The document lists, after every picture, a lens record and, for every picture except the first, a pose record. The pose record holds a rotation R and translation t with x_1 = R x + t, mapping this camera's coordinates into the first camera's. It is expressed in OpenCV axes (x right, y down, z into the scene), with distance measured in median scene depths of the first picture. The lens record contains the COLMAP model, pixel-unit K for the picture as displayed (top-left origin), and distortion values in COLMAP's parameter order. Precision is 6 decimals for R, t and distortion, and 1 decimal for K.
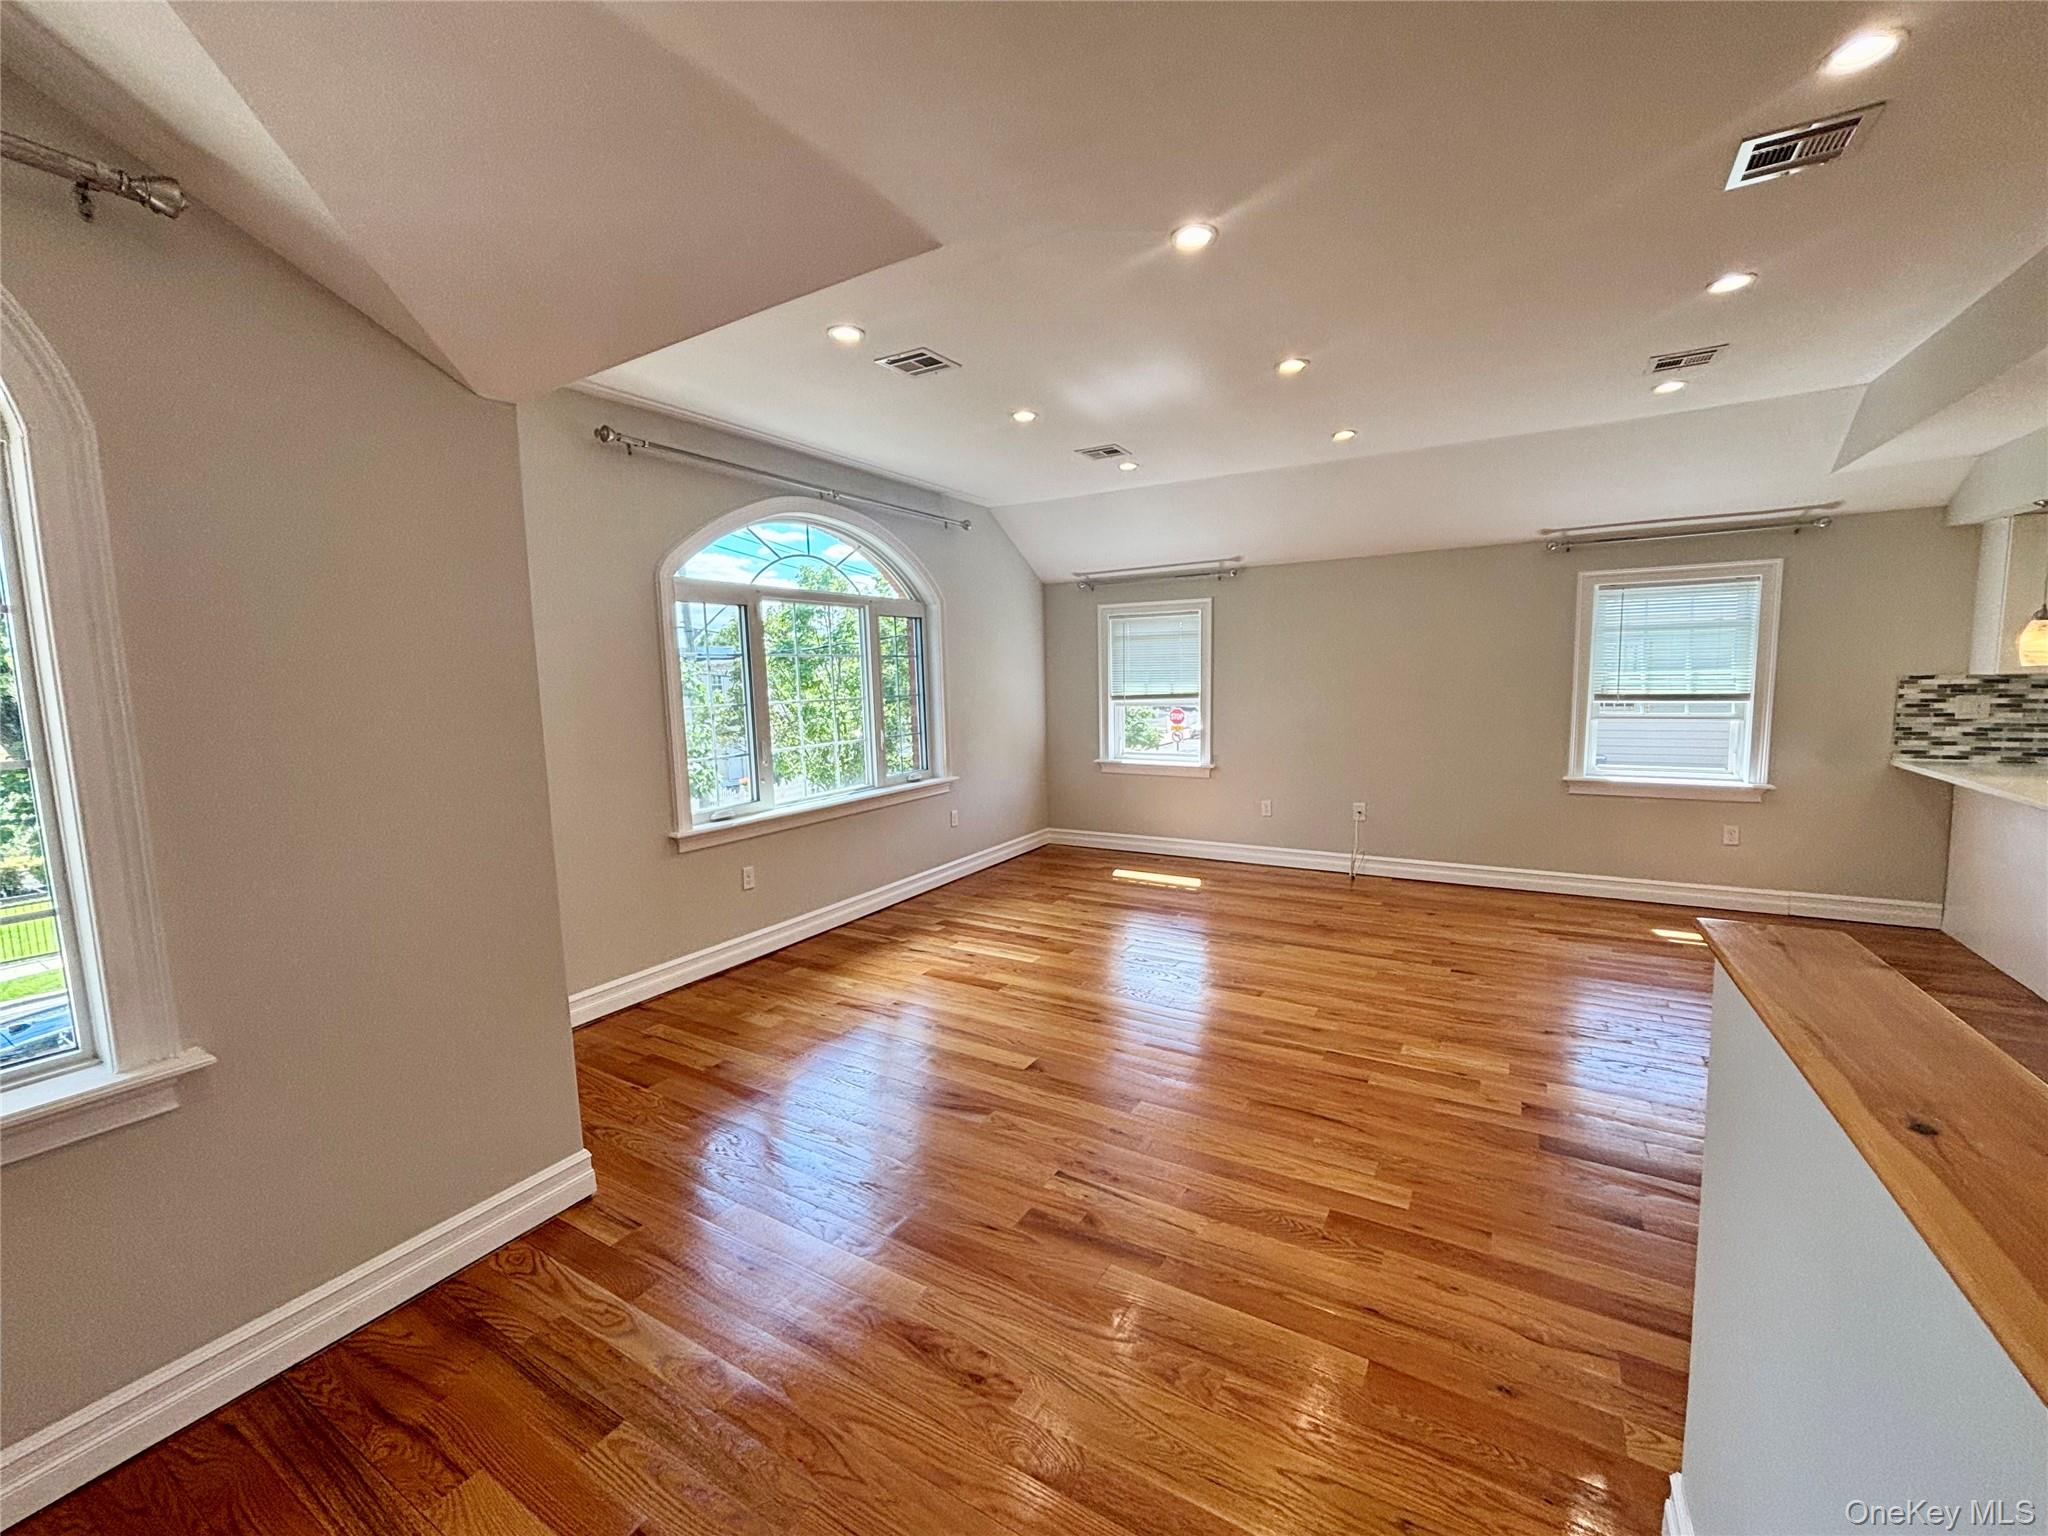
lens RADIAL K [[836.4, 0, 1017.1], [0, 836.4, 762.9], [0, 0, 1]] dist [-0.003291, -0.000731]
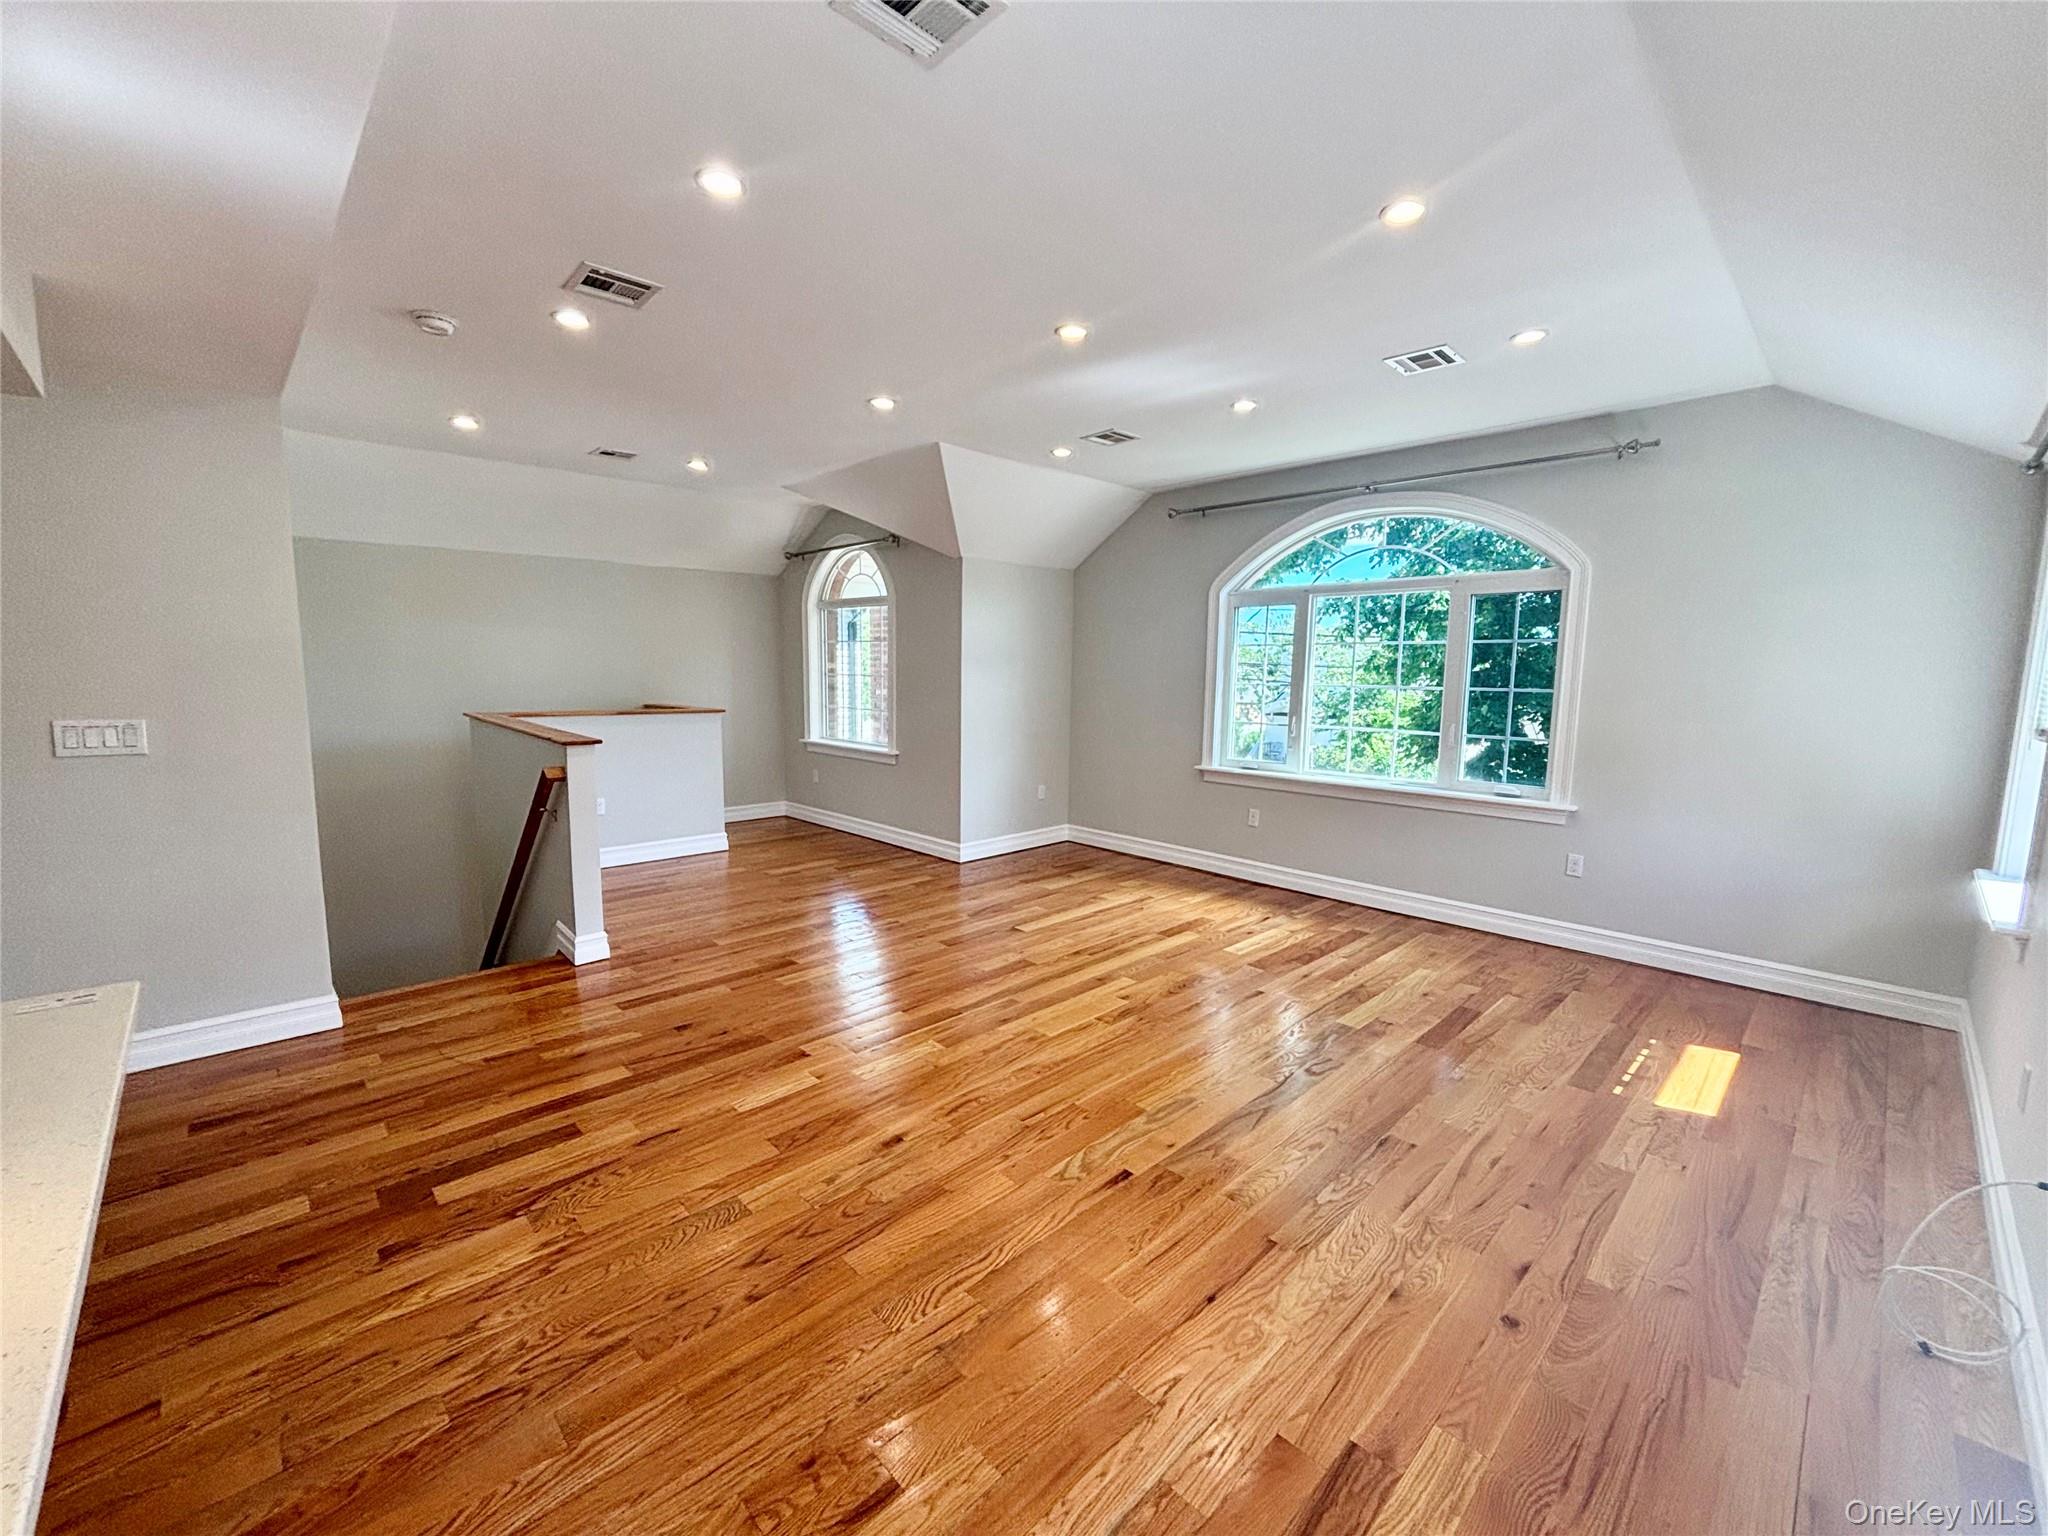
lens RADIAL K [[836.4, 0, 1017.8], [0, 836.4, 769.3], [0, 0, 1]] dist [-0.003291, -0.000731]
pose [[-0.253589, 0.142348, -0.956781, 1.603322], [-0.115233, 0.977624, 0.175991, -0.194270], [0.960424, 0.154882, -0.231511, 1.518353]]
